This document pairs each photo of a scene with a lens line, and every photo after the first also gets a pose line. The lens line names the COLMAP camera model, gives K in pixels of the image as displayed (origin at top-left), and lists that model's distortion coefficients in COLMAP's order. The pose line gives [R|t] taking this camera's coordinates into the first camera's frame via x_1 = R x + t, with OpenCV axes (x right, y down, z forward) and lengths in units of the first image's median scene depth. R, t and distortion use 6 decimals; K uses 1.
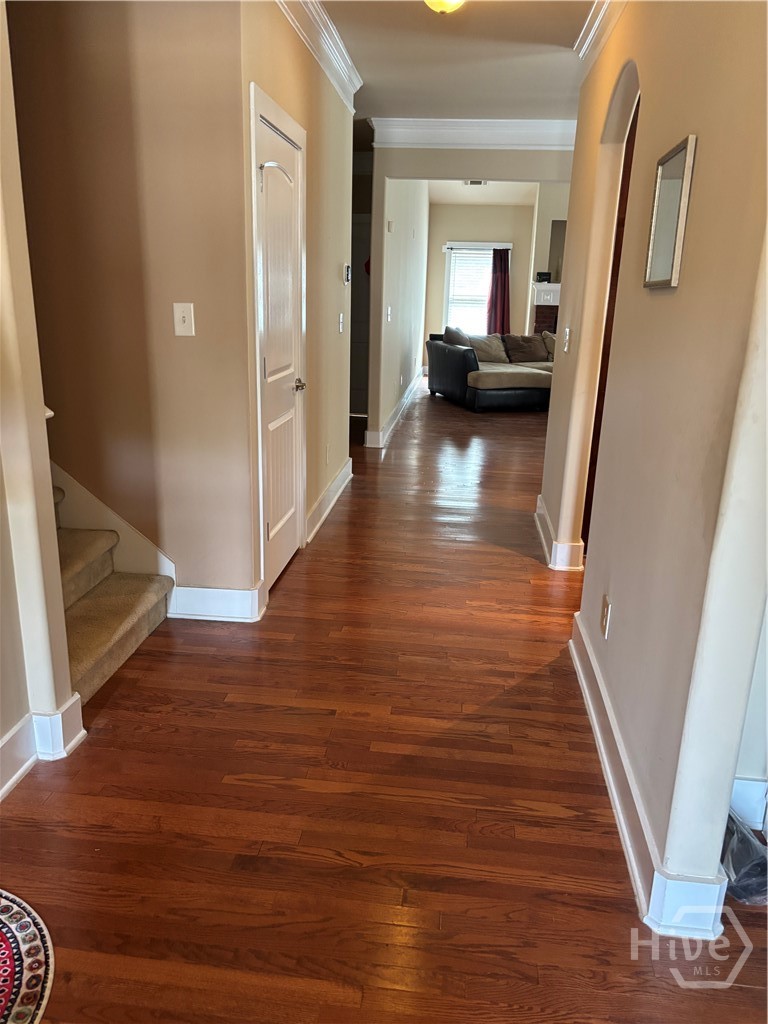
lens RADIAL K [[782.1, 0, 384.0], [0, 782.1, 512.0], [0, 0, 1]] dist [0.082023, -0.154817]
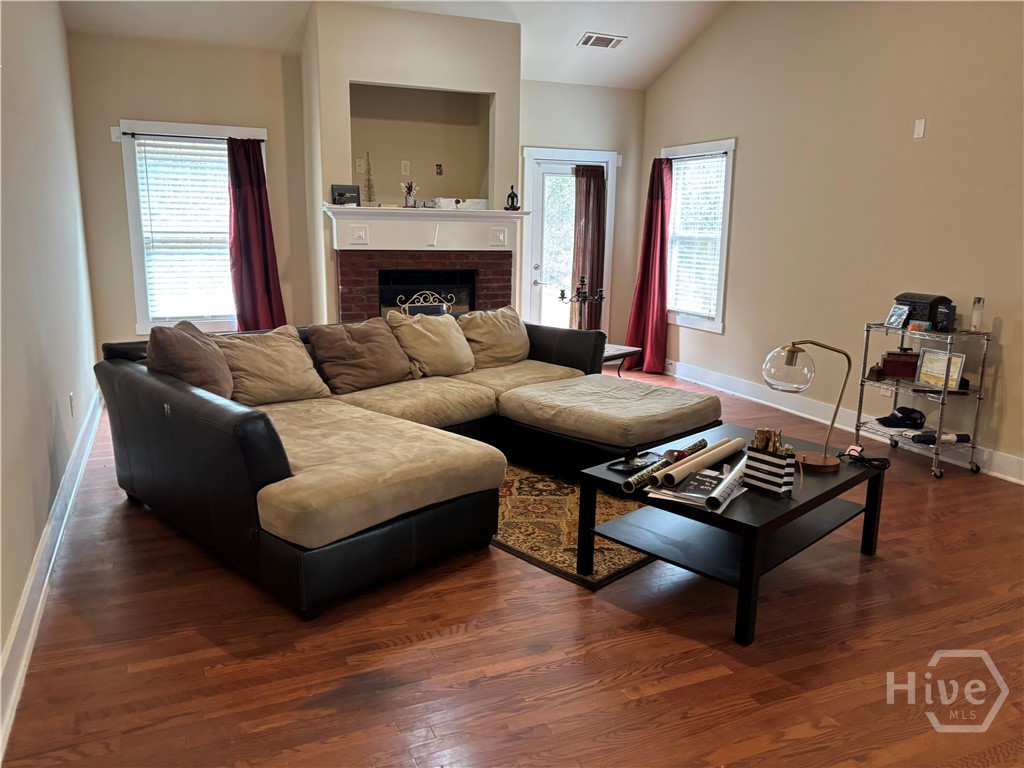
lens RADIAL K [[782.1, 0, 512.0], [0, 782.1, 384.0], [0, 0, 1]] dist [0.082023, -0.154817]
pose [[0.866040, -0.120583, 0.485216, 0.039772], [0.151483, 0.988148, -0.024807, -0.161125], [-0.476475, 0.094986, 0.874042, 0.559731]]
